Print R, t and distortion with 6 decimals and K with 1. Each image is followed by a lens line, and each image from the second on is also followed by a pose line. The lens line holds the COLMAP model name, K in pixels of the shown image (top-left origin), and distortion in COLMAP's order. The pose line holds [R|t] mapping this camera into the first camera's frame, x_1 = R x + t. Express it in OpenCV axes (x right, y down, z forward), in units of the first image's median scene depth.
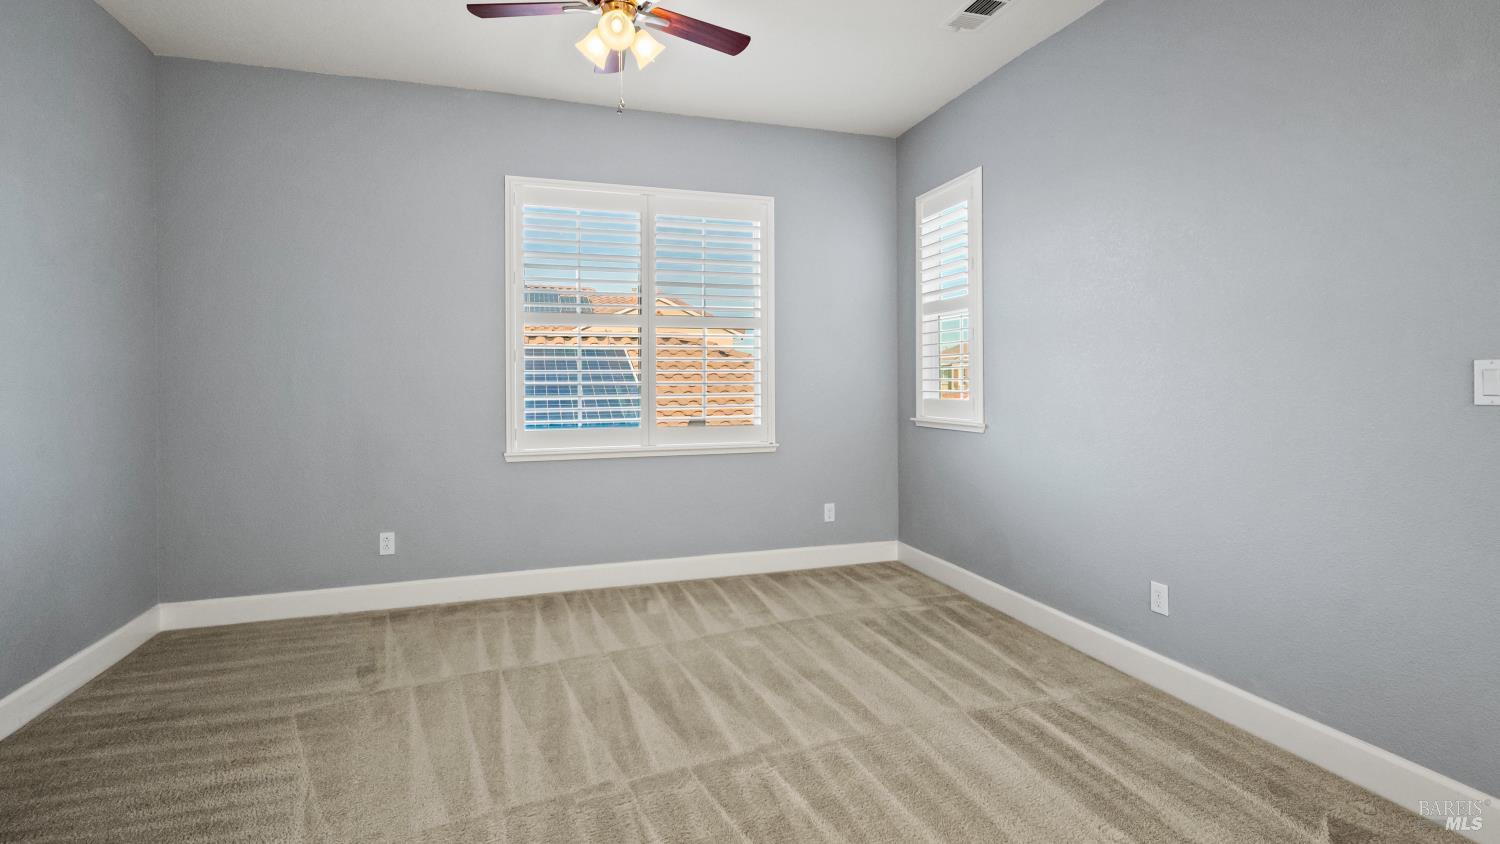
lens RADIAL K [[680.2, 0, 729.7], [0, 680.2, 388.8], [0, 0, 1]] dist [0.010787, -0.005904]
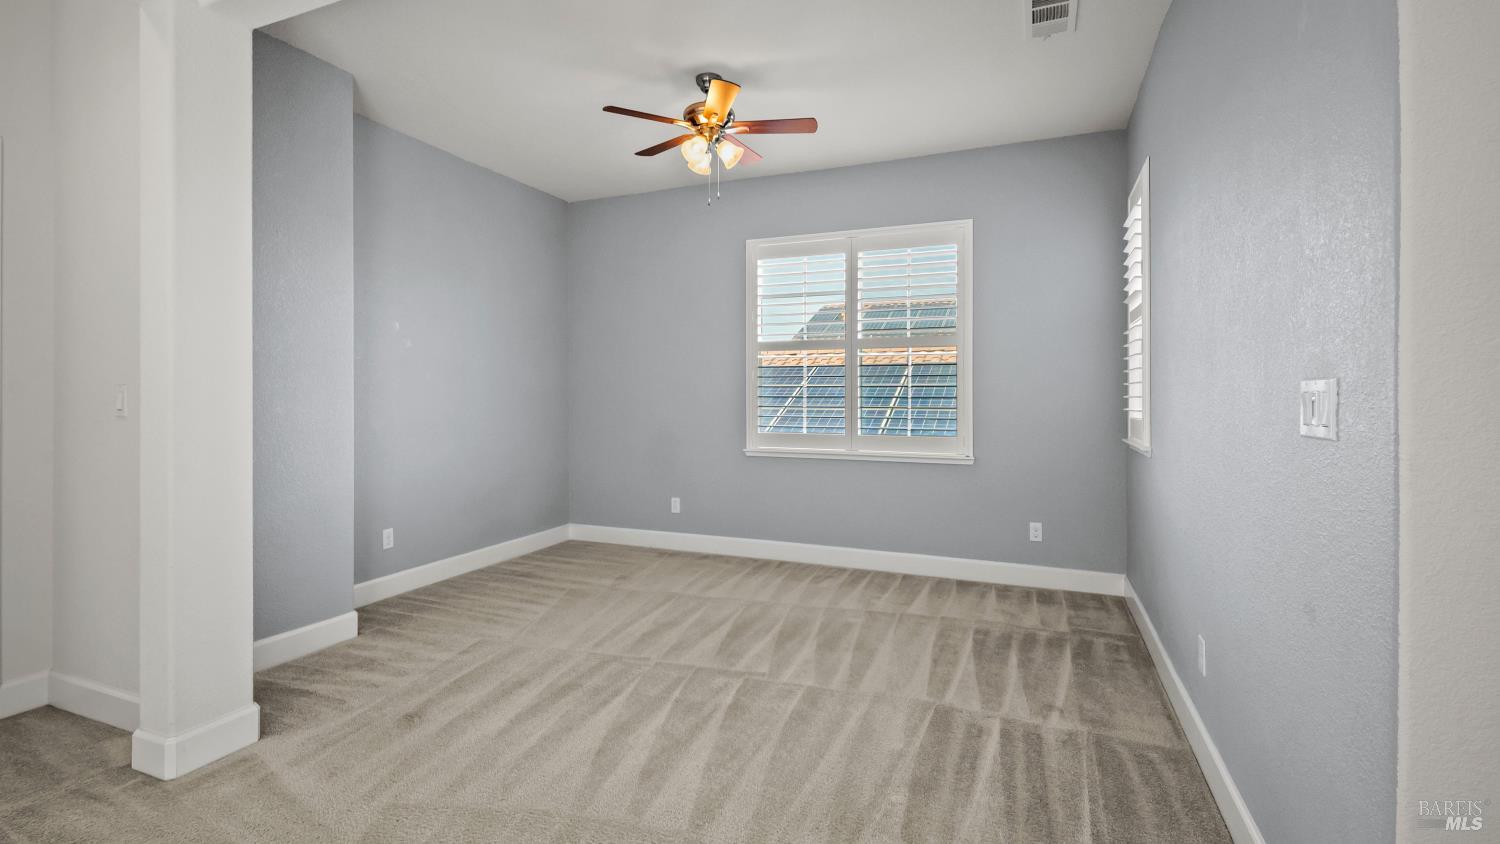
lens RADIAL K [[680.2, 0, 745.9], [0, 680.2, 408.0], [0, 0, 1]] dist [0.010787, -0.005904]
pose [[0.769391, 0.023647, -0.638340, 0.717704], [-0.014359, 0.999702, 0.019727, -0.014380], [0.638617, -0.006012, 0.769502, -0.026922]]
